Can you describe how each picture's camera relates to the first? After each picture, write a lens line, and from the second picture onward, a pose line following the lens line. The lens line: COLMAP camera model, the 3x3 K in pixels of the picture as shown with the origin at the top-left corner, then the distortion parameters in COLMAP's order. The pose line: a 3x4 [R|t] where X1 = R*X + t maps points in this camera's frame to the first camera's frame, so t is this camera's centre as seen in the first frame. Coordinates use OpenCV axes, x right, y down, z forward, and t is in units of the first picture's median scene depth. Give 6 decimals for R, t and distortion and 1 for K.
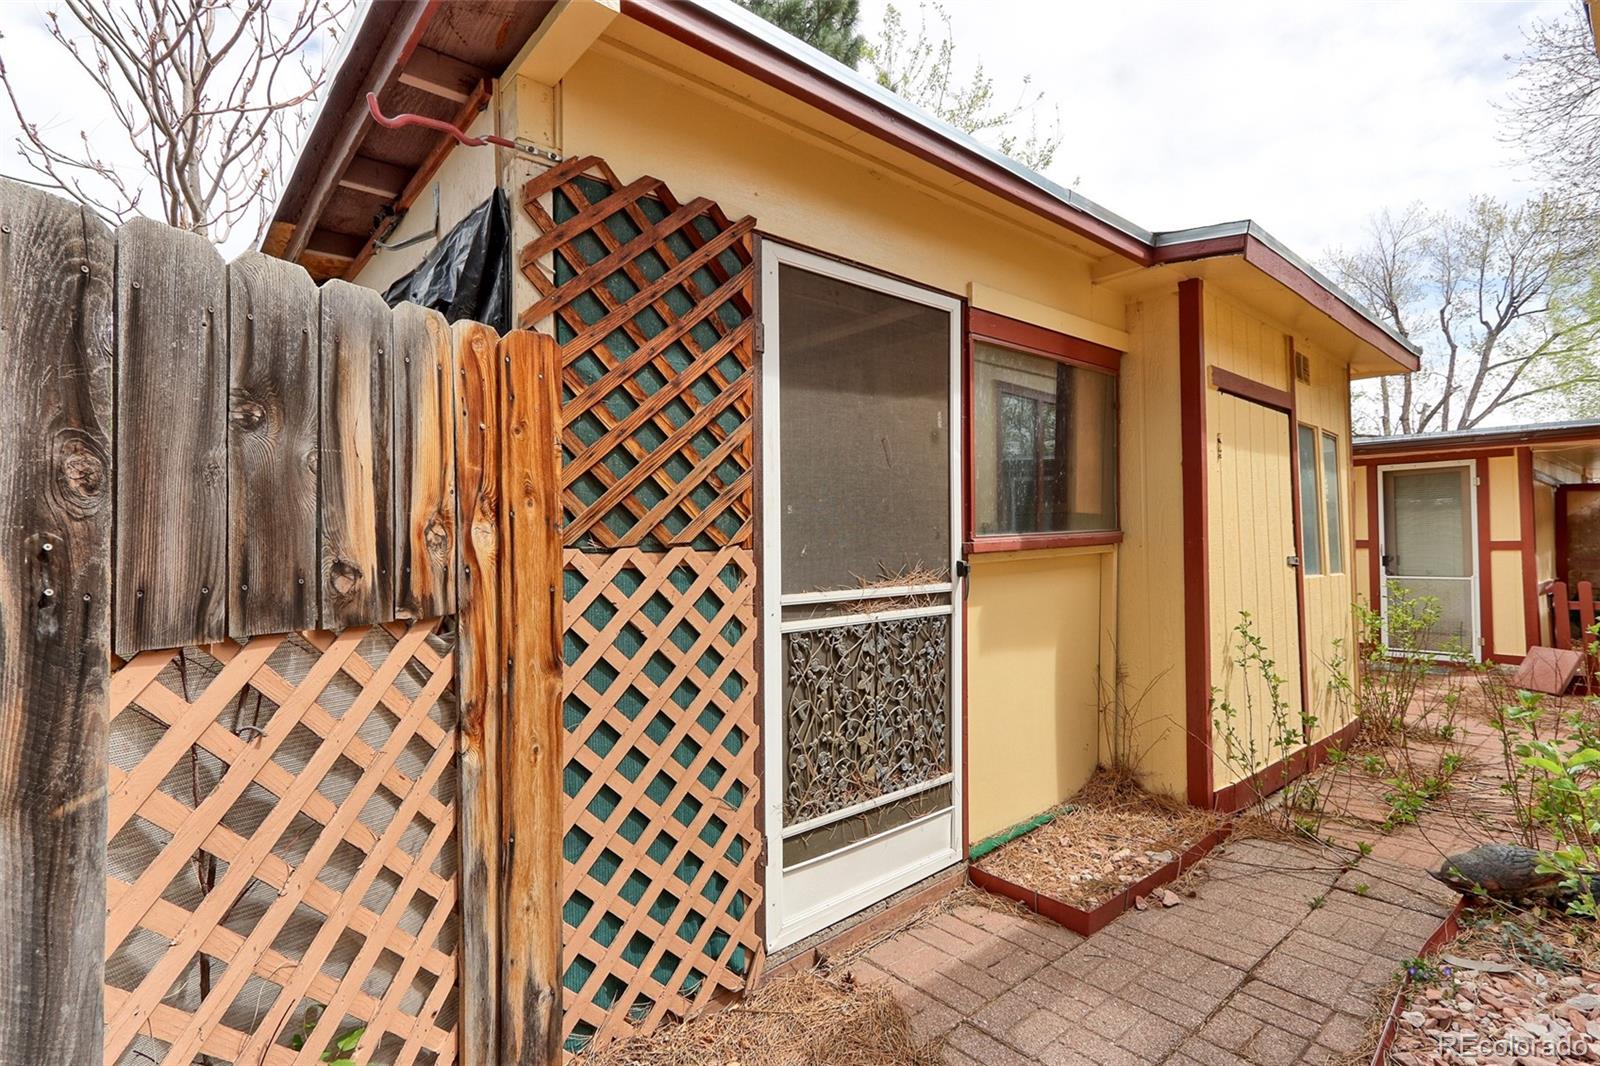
lens RADIAL K [[762.2, 0, 787.0], [0, 762.2, 530.7], [0, 0, 1]] dist [0.004698, 0.002078]
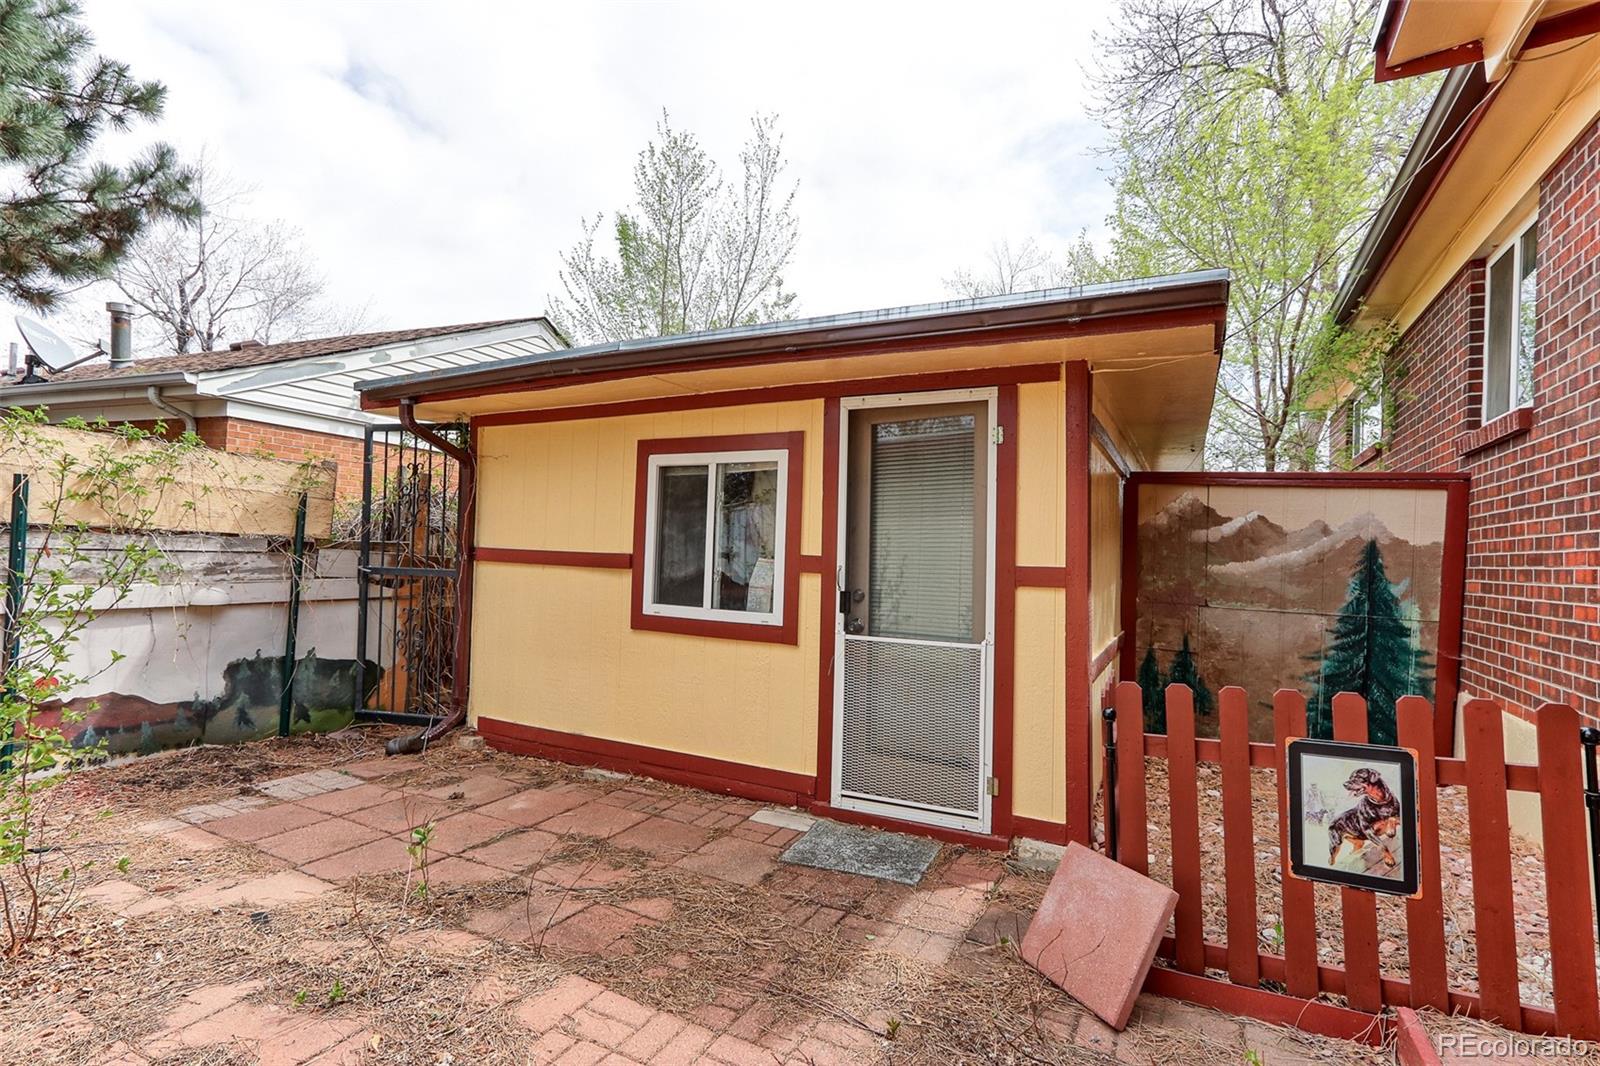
lens RADIAL K [[762.2, 0, 806.5], [0, 762.2, 529.2], [0, 0, 1]] dist [0.004698, 0.002078]
pose [[0.921157, 0.045462, 0.386527, 1.996799], [-0.041407, 0.998965, -0.018816, 0.016948], [-0.386982, 0.001328, 0.922086, 2.005437]]
